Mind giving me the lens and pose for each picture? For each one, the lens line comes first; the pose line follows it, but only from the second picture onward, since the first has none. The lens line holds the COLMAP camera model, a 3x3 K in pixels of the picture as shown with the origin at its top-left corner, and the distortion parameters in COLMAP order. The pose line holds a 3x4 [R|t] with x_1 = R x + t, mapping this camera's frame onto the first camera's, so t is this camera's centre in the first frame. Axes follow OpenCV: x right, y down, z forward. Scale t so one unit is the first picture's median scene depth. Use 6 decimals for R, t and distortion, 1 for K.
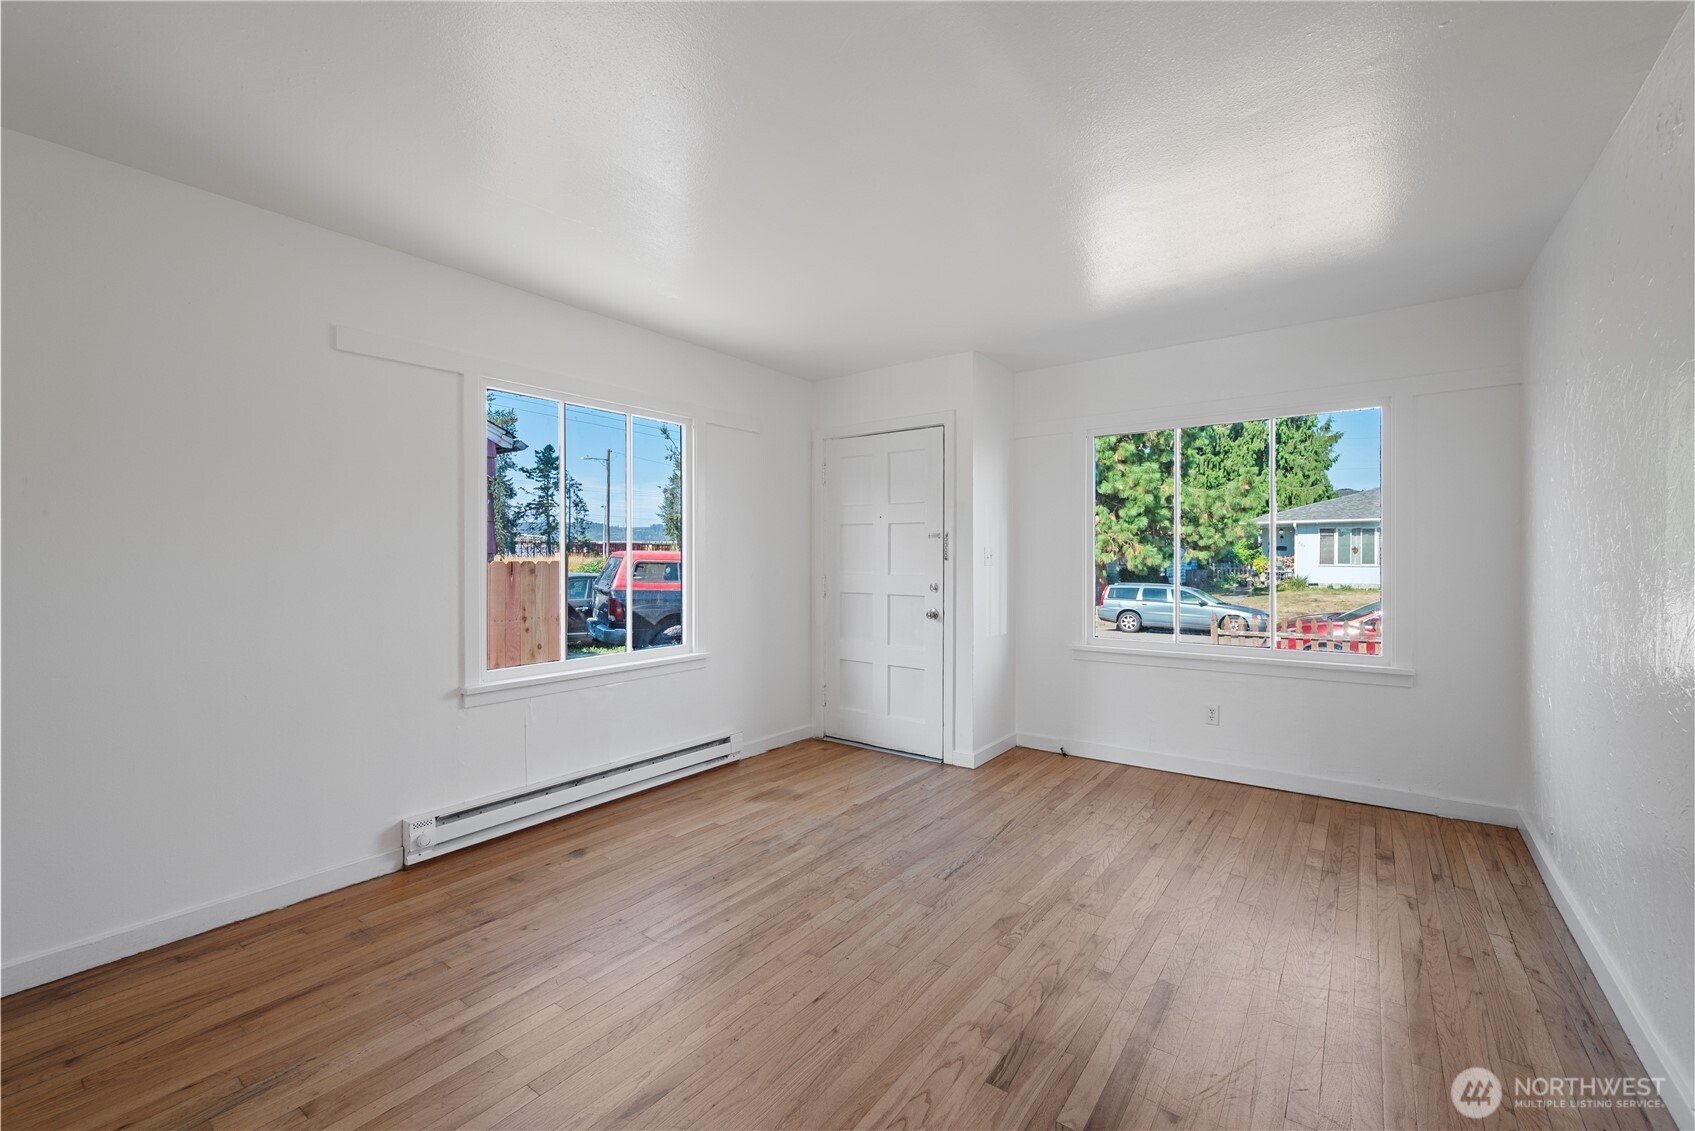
lens RADIAL K [[697.8, 0, 858.3], [0, 697.8, 577.7], [0, 0, 1]] dist [-0.001000, -0.000479]
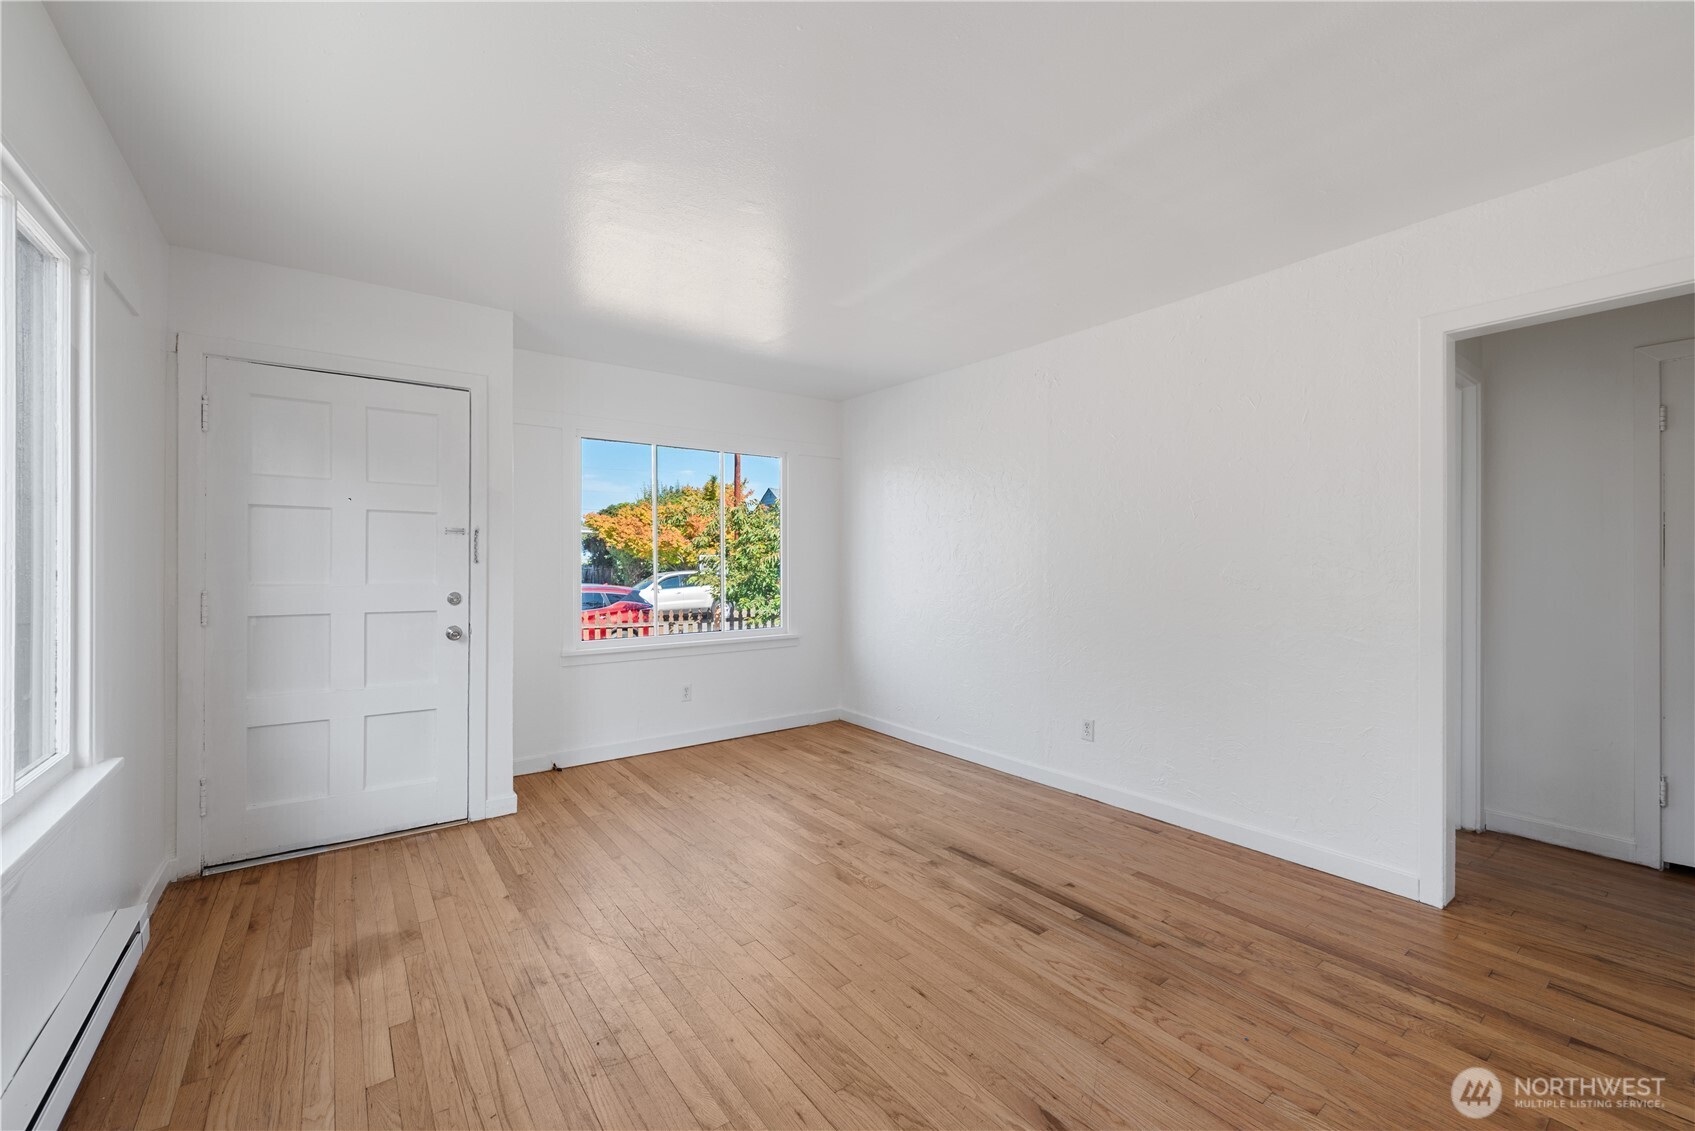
lens RADIAL K [[697.8, 0, 827.8], [0, 697.8, 547.2], [0, 0, 1]] dist [-0.001000, -0.000479]
pose [[0.301609, 0.017763, 0.953266, -0.620832], [0.027957, 0.999232, -0.027465, -0.009695], [-0.953022, 0.034934, 0.300881, 0.464381]]
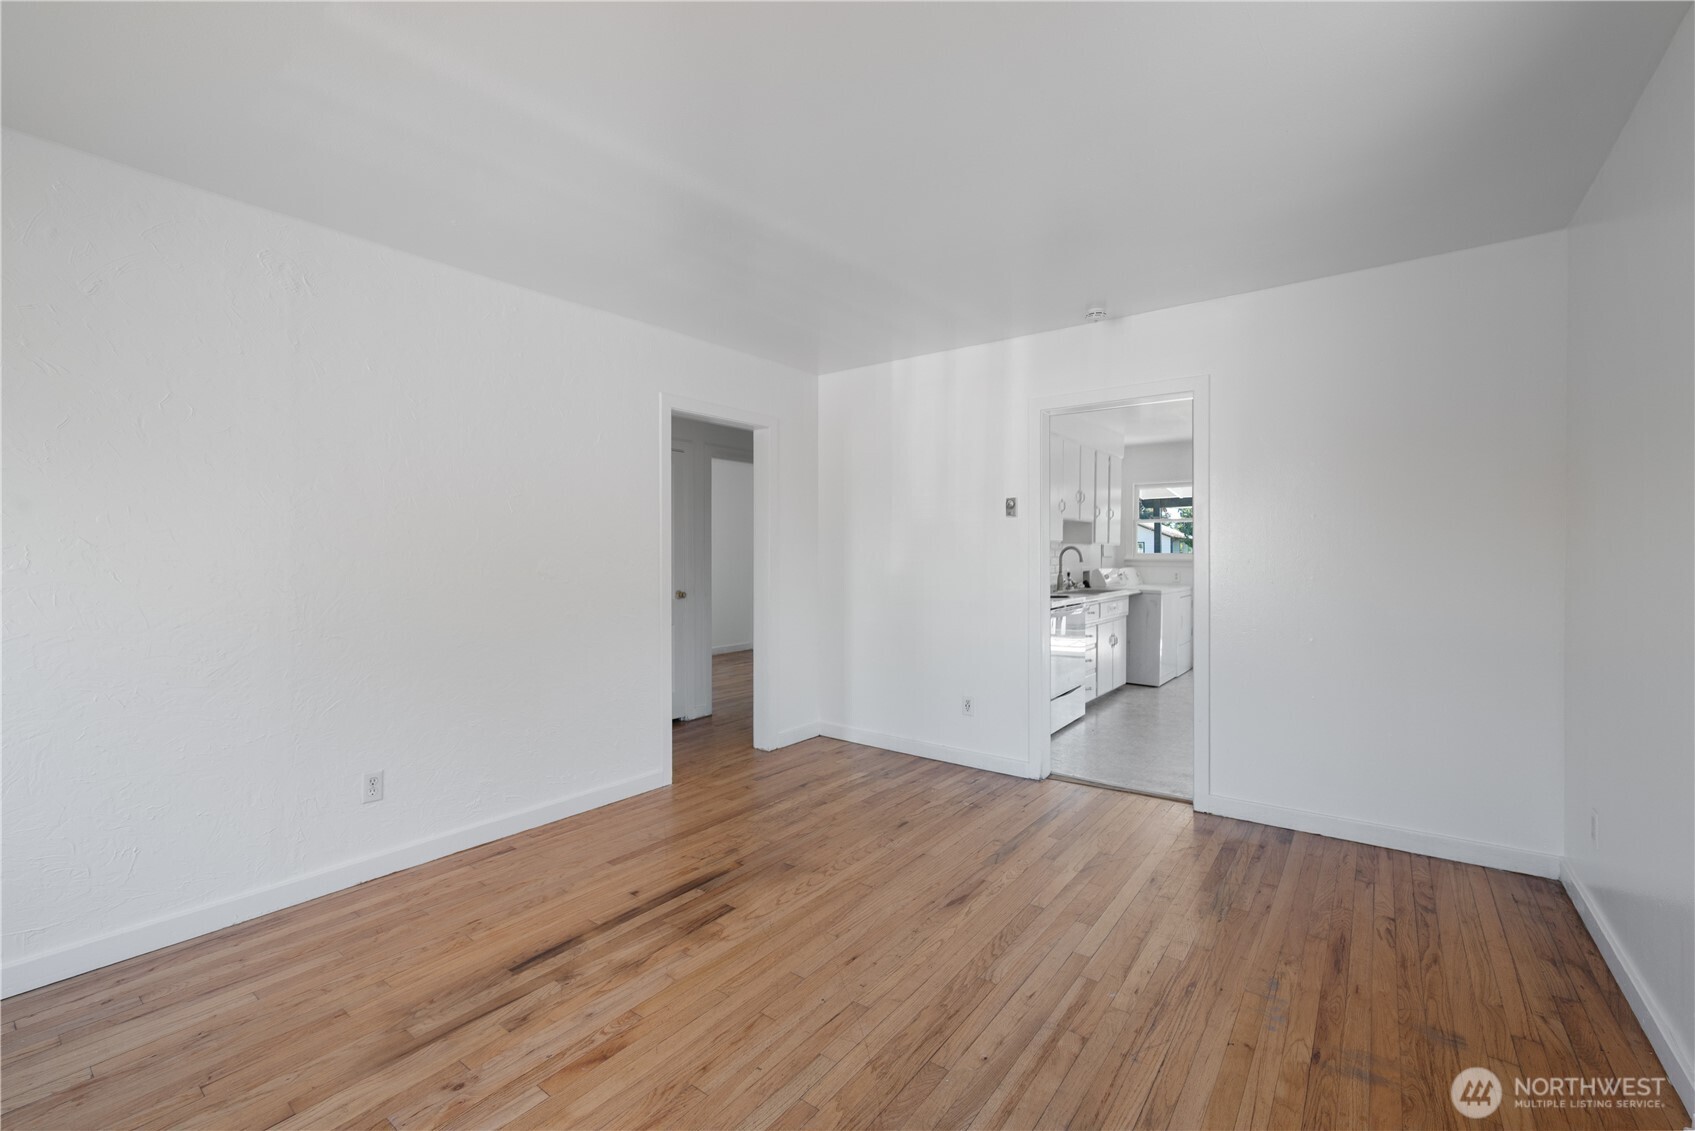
lens RADIAL K [[697.8, 0, 875.1], [0, 697.8, 572.6], [0, 0, 1]] dist [-0.001000, -0.000479]
pose [[-0.999882, 0.002902, -0.015069, -0.045343], [0.002116, 0.998651, 0.051890, -0.033819], [0.015199, 0.051852, -0.998539, 1.194242]]
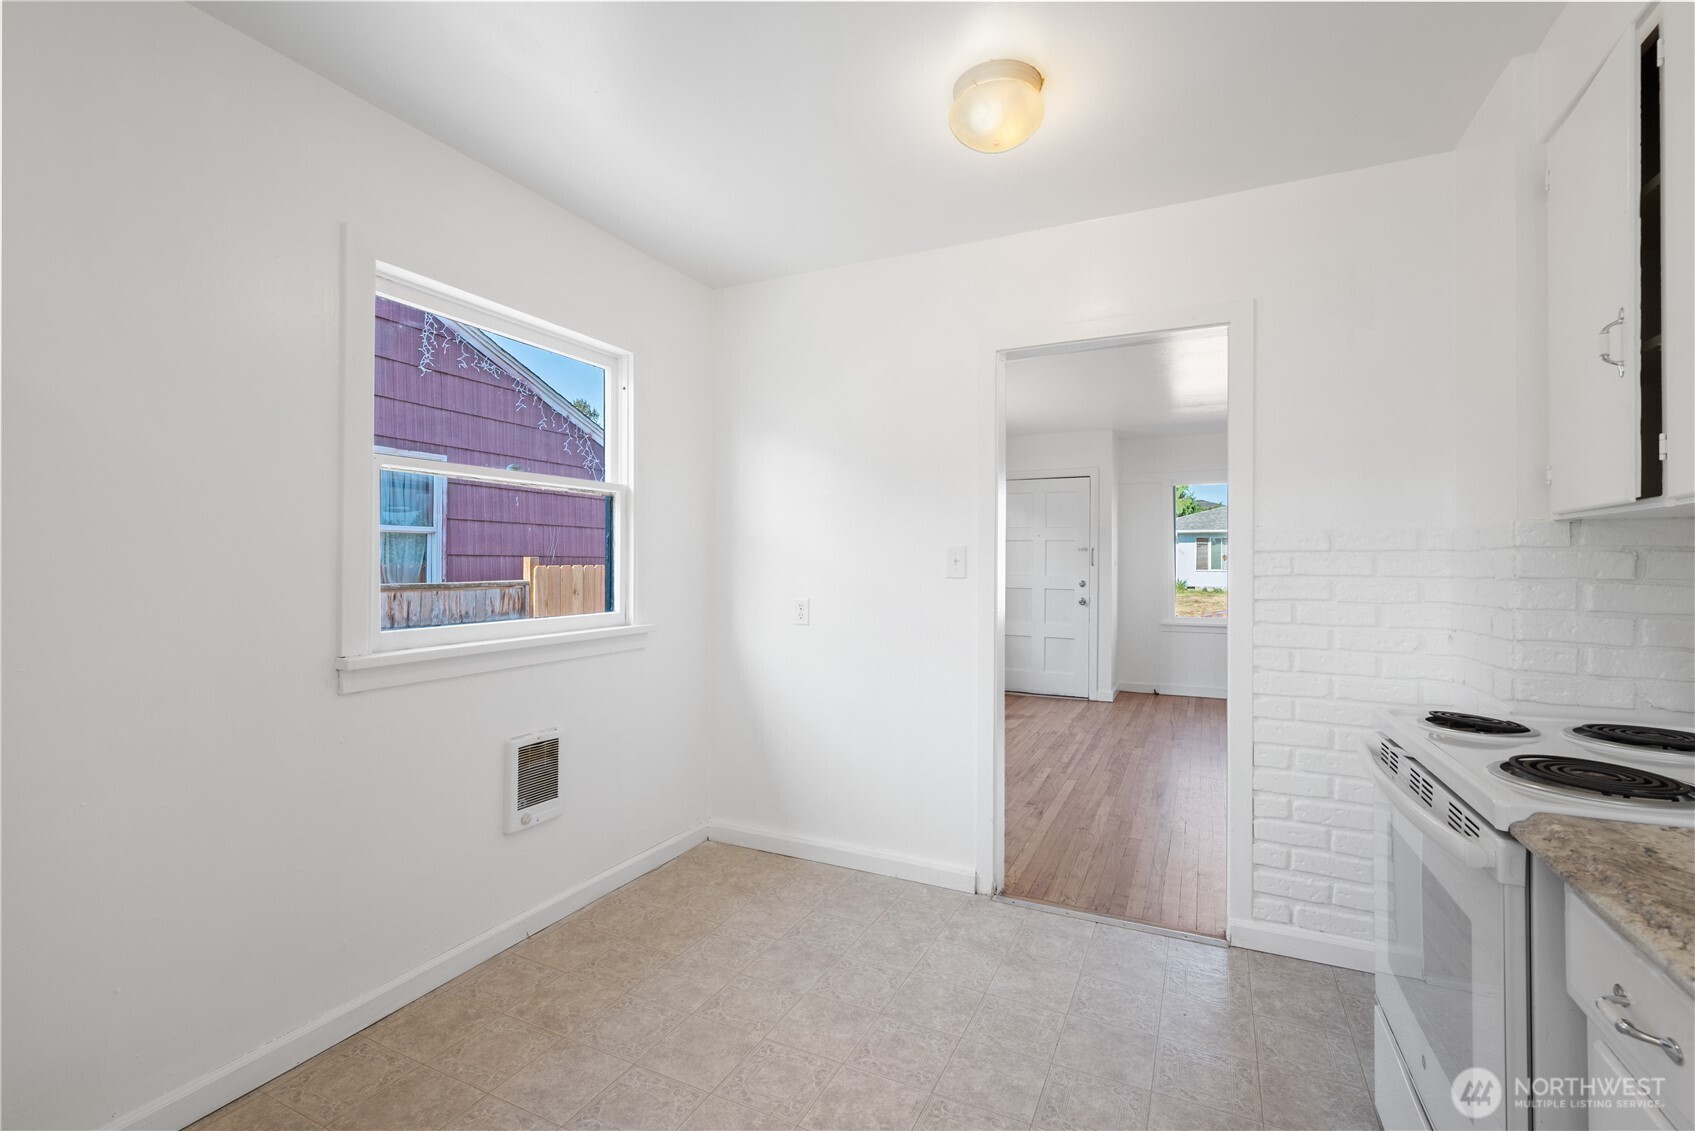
lens RADIAL K [[751.9, 0, 852.1], [0, 751.9, 559.8], [0, 0, 1]] dist [0.003117, -0.000014]
pose [[0.980785, 0.006820, 0.194971, -0.877286], [-0.000889, 0.999535, -0.030490, 0.016574], [-0.195088, 0.029731, 0.980335, -0.627220]]
